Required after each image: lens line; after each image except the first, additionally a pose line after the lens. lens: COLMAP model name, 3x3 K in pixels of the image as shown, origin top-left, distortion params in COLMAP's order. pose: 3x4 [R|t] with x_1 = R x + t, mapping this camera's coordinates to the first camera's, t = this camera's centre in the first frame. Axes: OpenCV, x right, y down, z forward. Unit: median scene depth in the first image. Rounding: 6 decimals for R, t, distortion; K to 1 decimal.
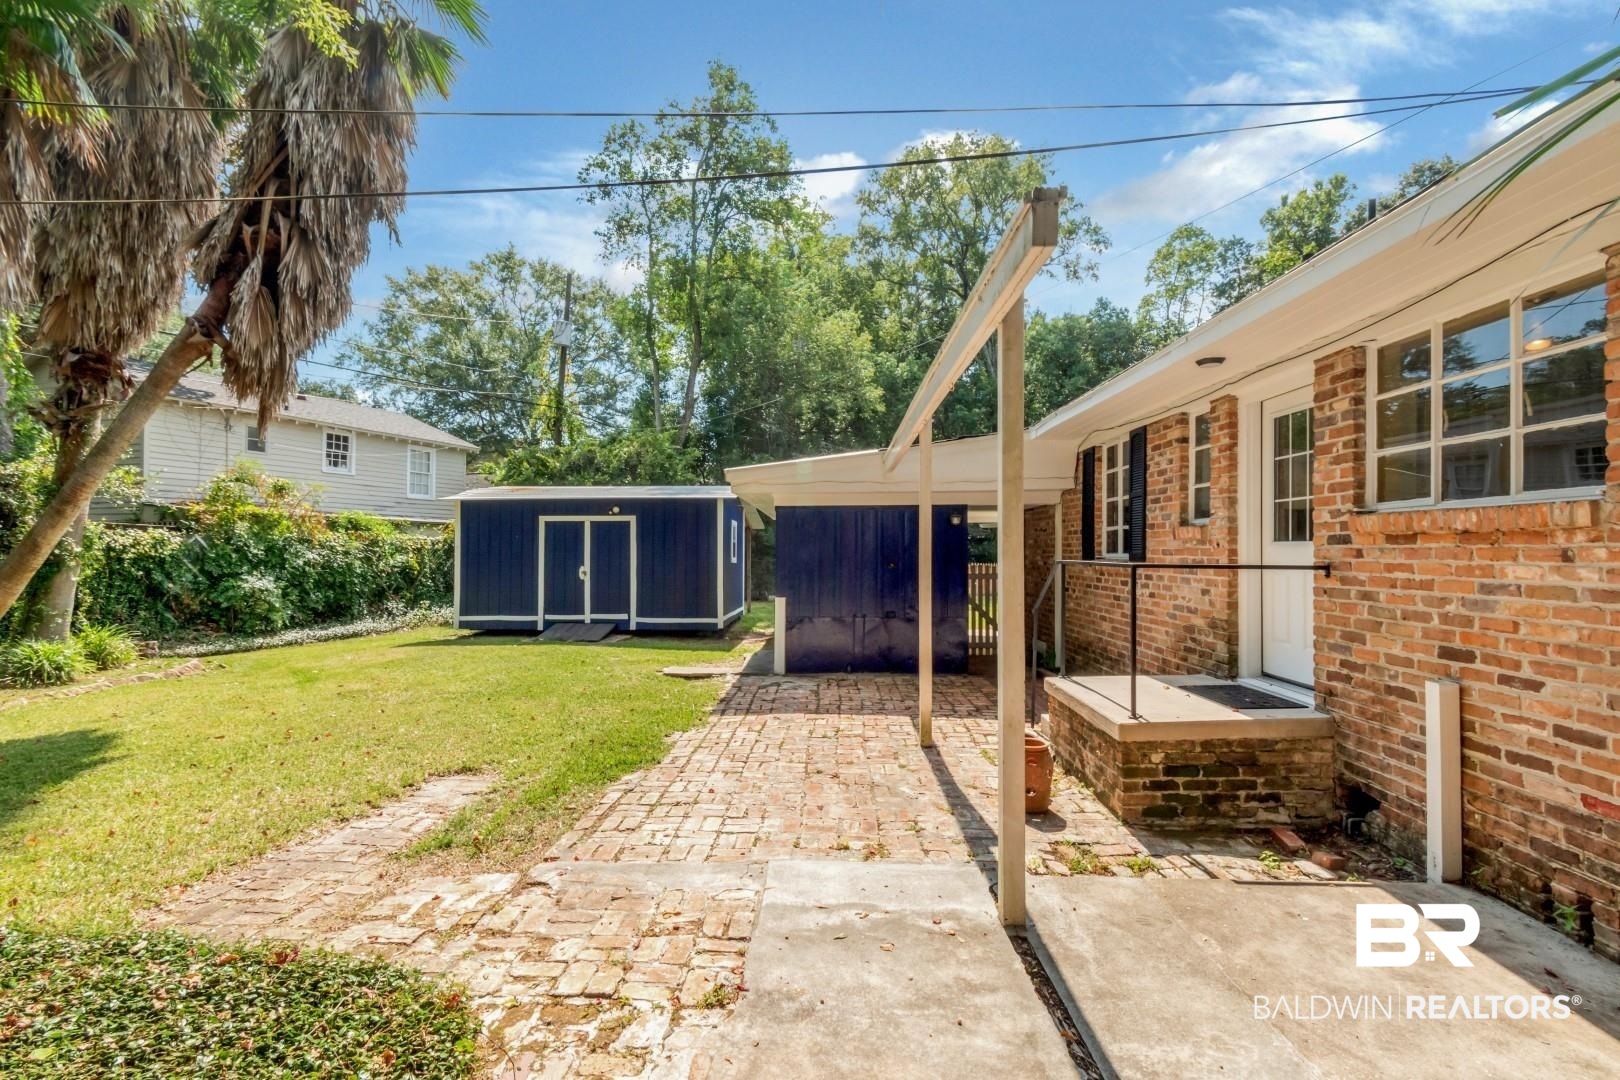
lens RADIAL K [[760.9, 0, 788.1], [0, 760.9, 533.8], [0, 0, 1]] dist [0.007401, -0.001431]
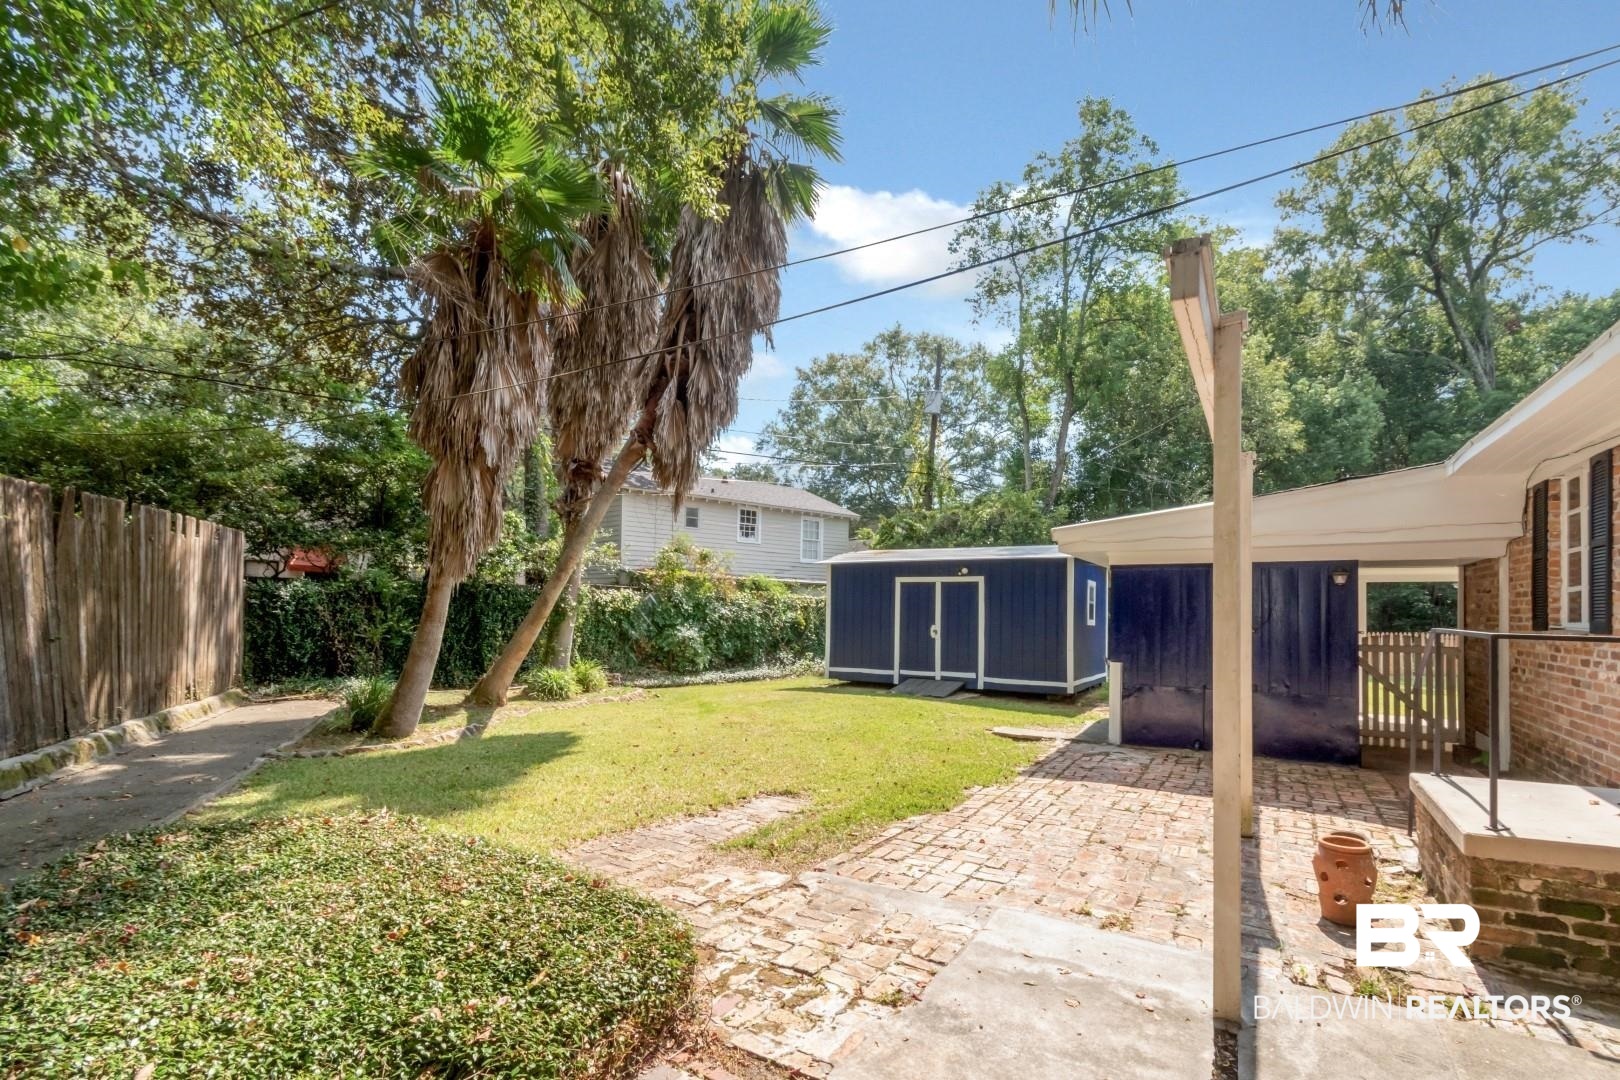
lens RADIAL K [[760.9, 0, 780.2], [0, 760.9, 586.0], [0, 0, 1]] dist [0.007401, -0.001431]
pose [[0.870880, -0.001572, -0.491494, 0.088190], [-0.003881, 0.999942, -0.010074, 0.000275], [0.491481, 0.010681, 0.870823, -0.023584]]
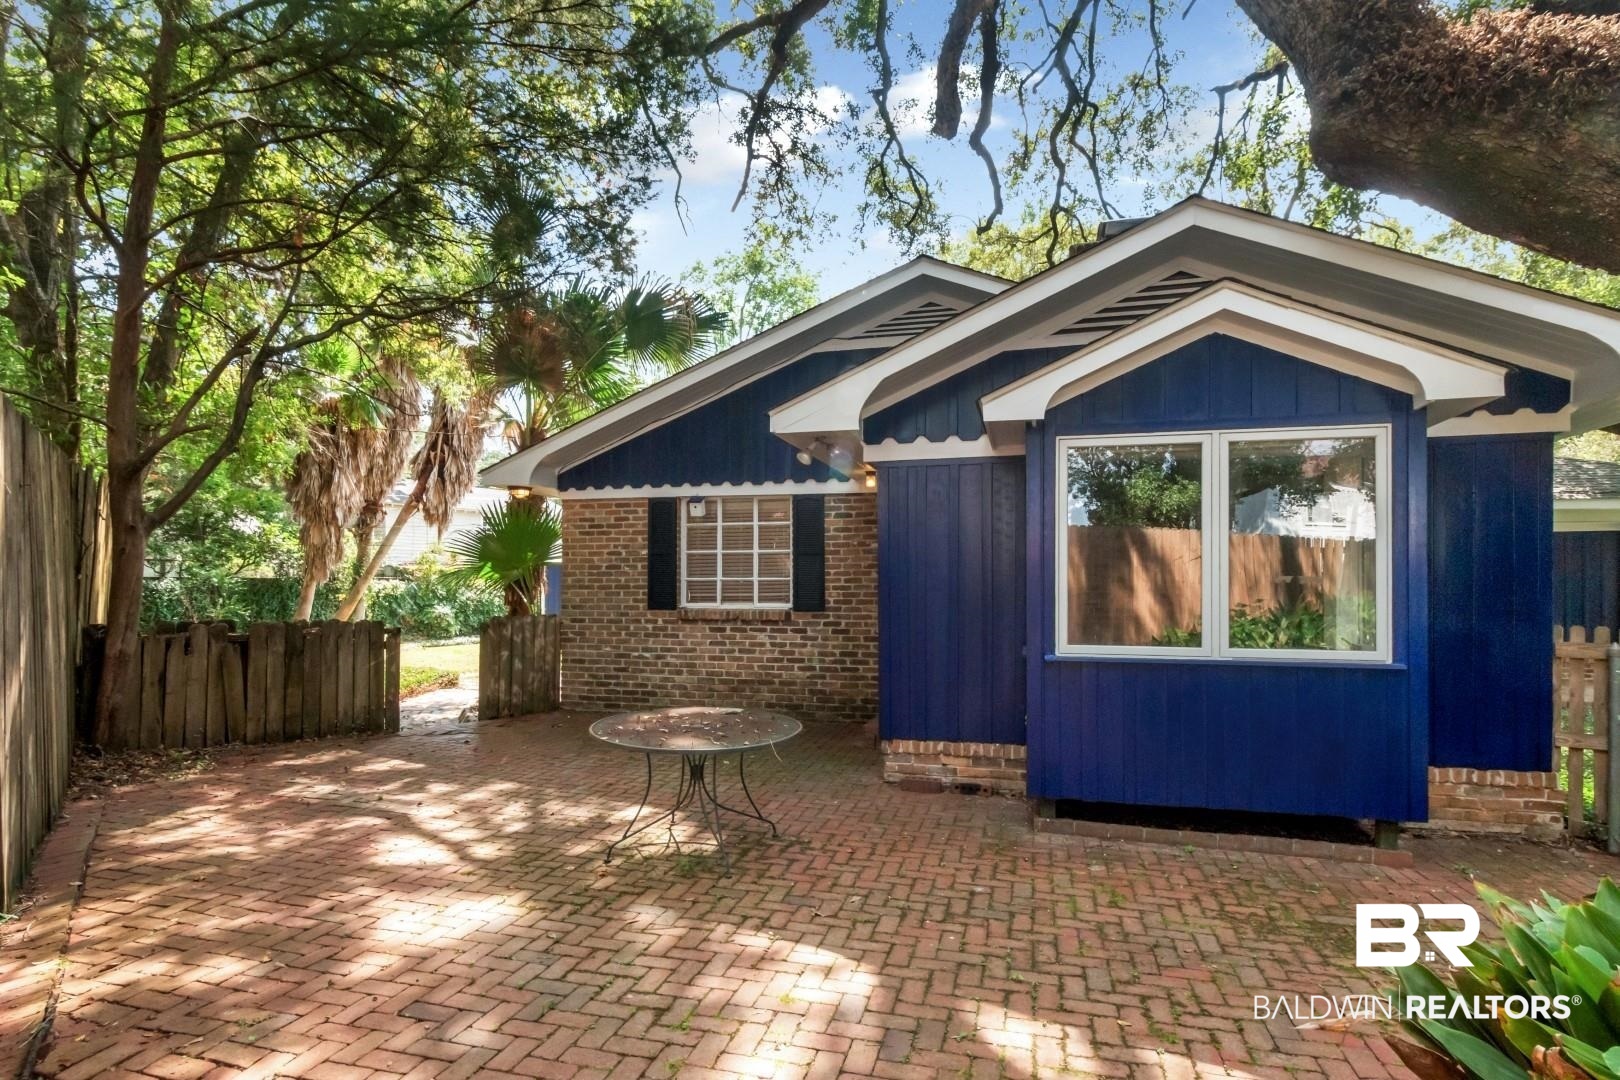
lens RADIAL K [[789.0, 0, 787.3], [0, 789.0, 577.7], [0, 0, 1]] dist [0.000588, 0.000491]
pose [[0.977825, -0.002781, -0.209407, 0.815537], [0.004500, 0.999960, 0.007730, -0.037130], [0.209377, -0.008501, 0.977798, -1.077354]]
